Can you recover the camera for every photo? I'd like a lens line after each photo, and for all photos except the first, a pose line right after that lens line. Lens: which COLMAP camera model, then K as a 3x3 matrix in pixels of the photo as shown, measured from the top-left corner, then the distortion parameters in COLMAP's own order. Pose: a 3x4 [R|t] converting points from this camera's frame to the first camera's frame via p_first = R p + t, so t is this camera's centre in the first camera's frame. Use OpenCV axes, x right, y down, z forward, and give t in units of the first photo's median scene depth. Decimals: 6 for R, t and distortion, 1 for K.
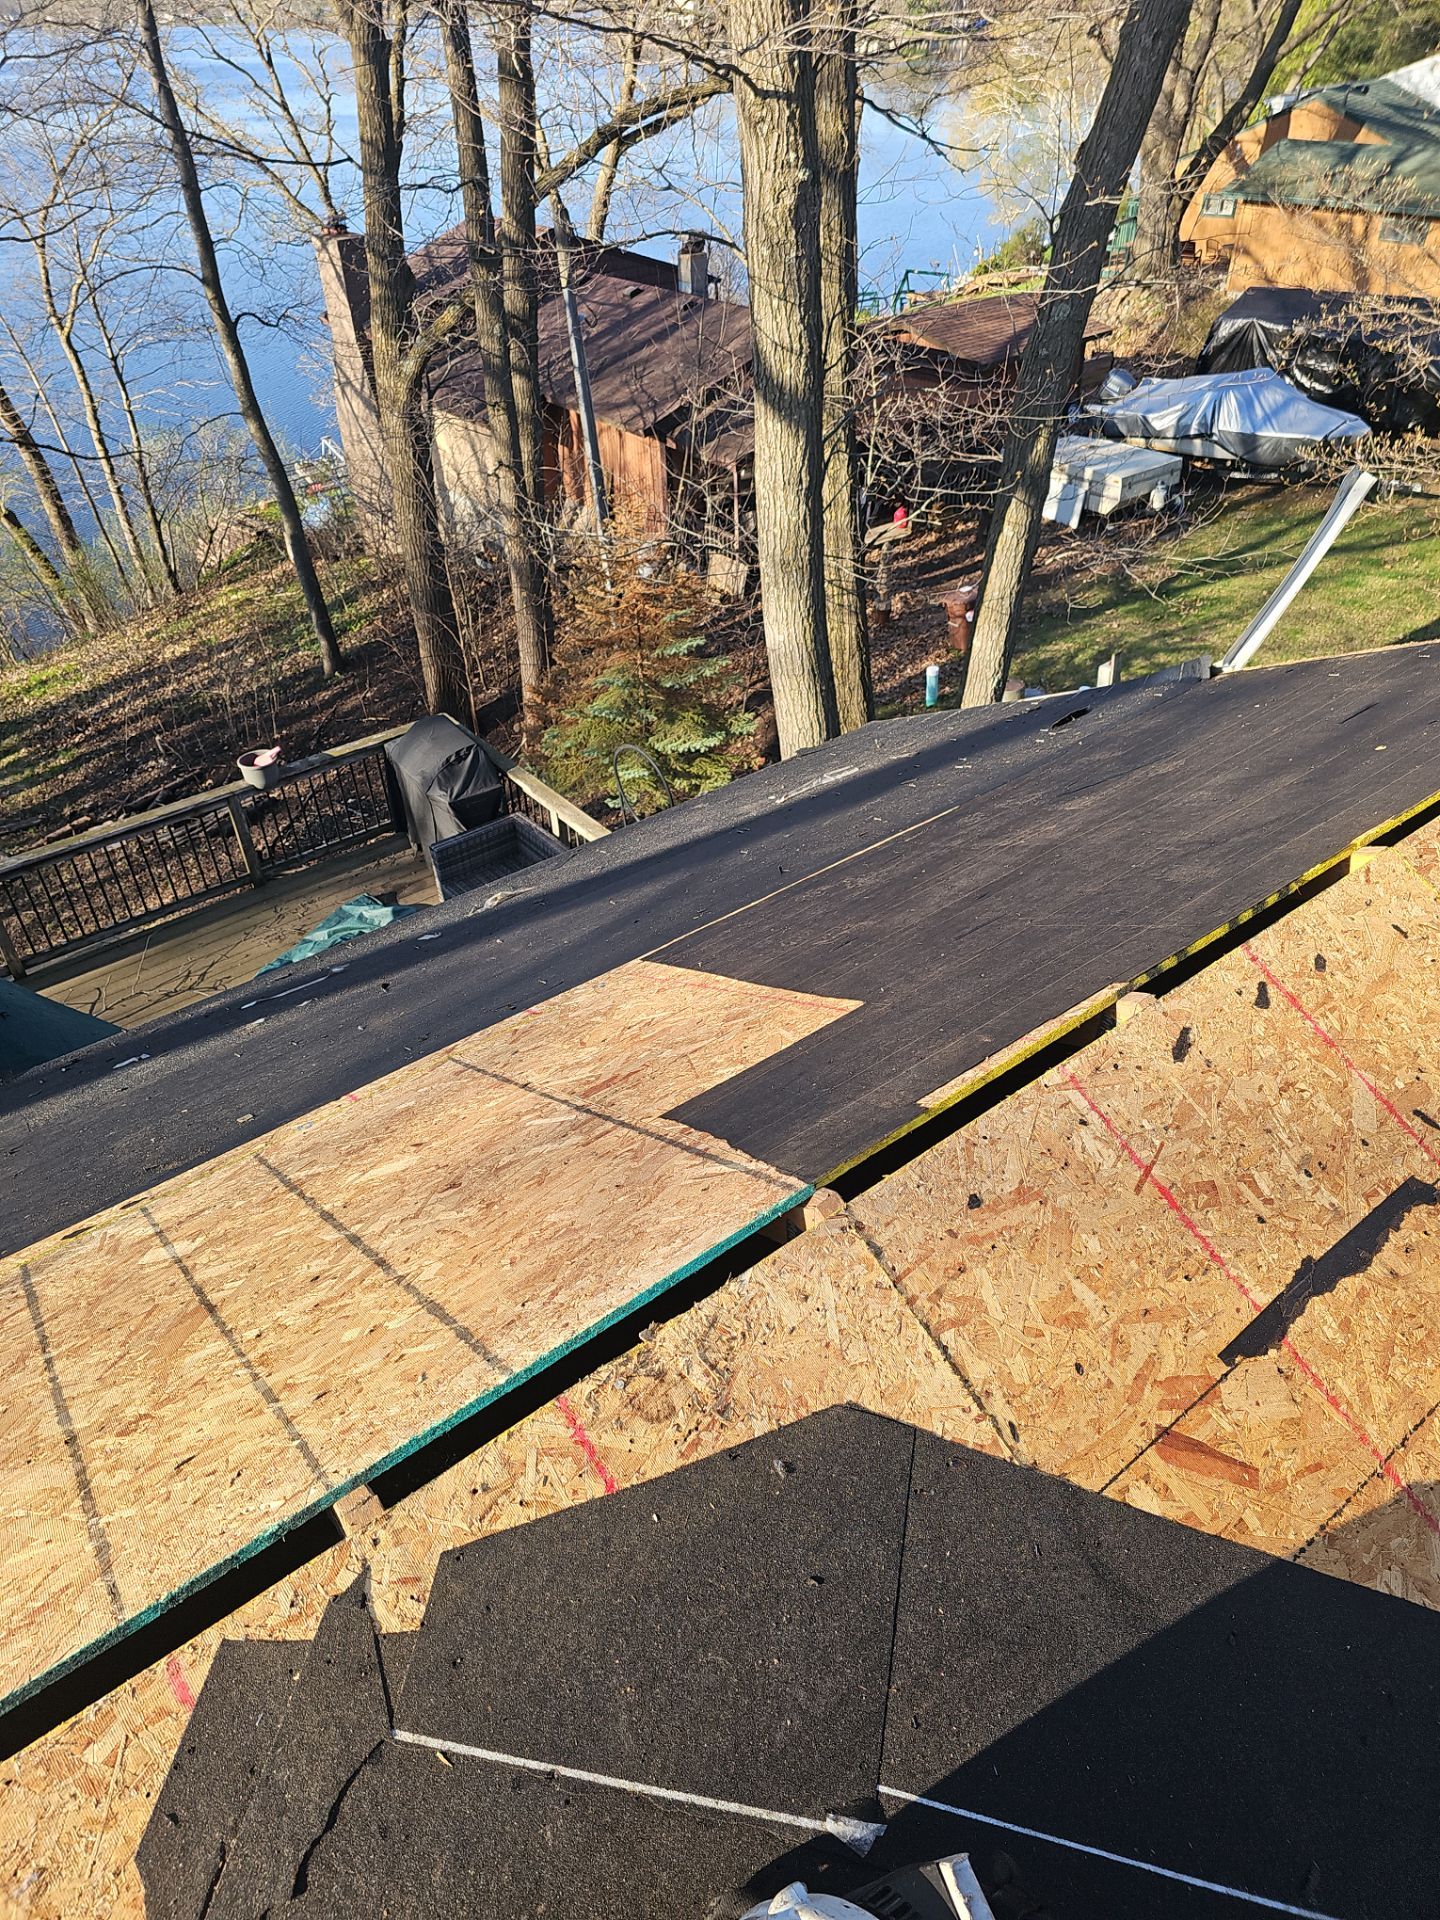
lens RADIAL K [[1266.8, 0, 727.1], [0, 1266.8, 934.2], [0, 0, 1]] dist [0.066762, -0.058147]
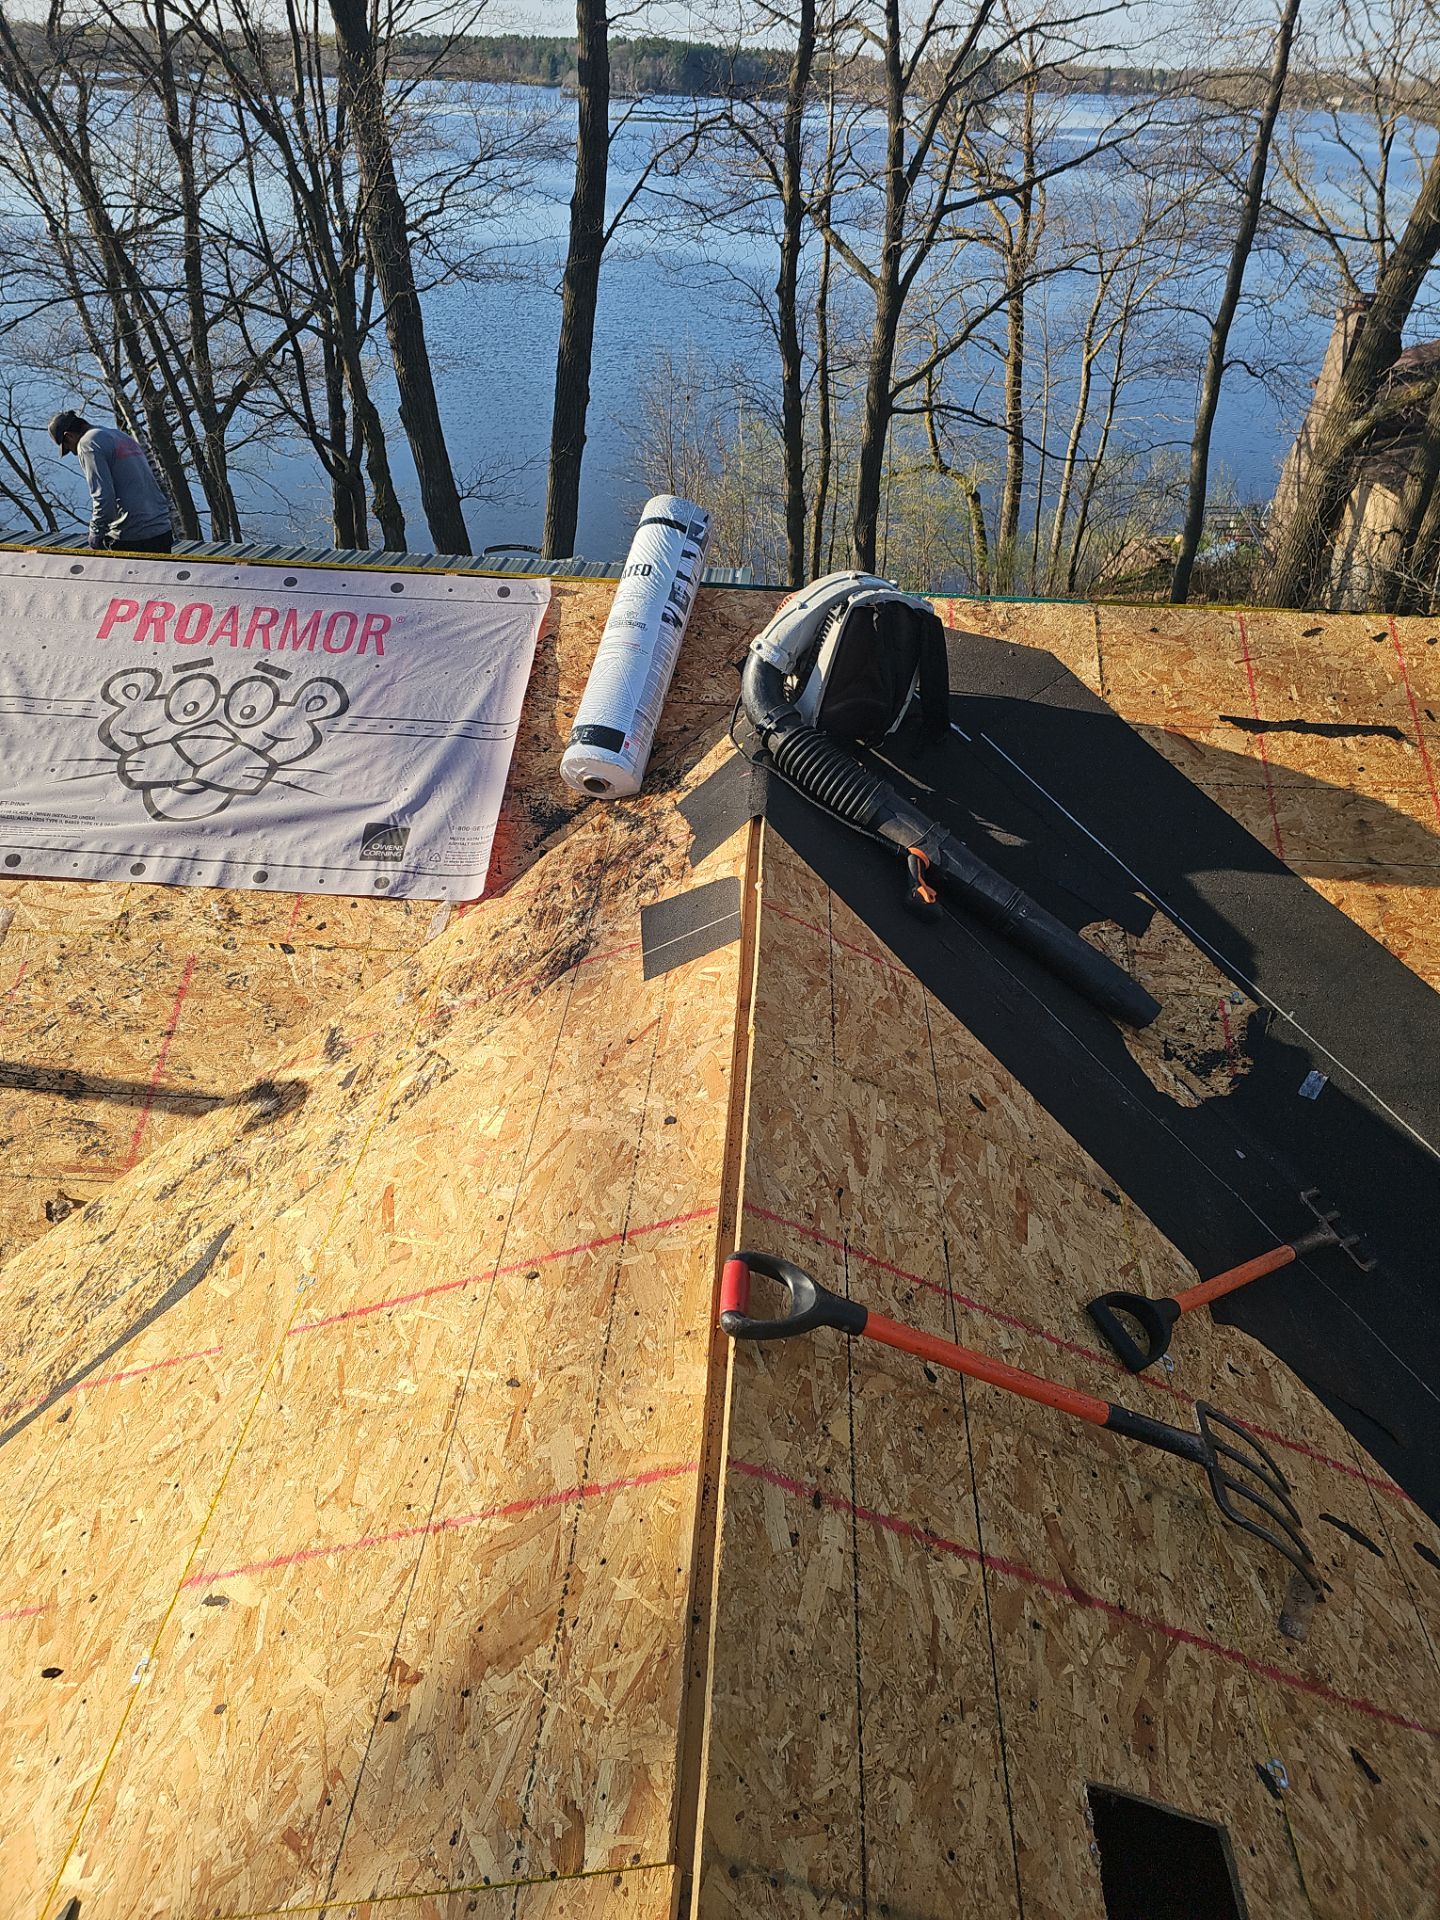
lens RADIAL K [[1266.8, 0, 727.1], [0, 1266.8, 934.2], [0, 0, 1]] dist [0.066762, -0.058147]
pose [[0.750618, 0.412098, -0.516476, 0.066258], [-0.434349, 0.896792, 0.084293, 0.054068], [0.497909, 0.161059, 0.852143, -0.078551]]
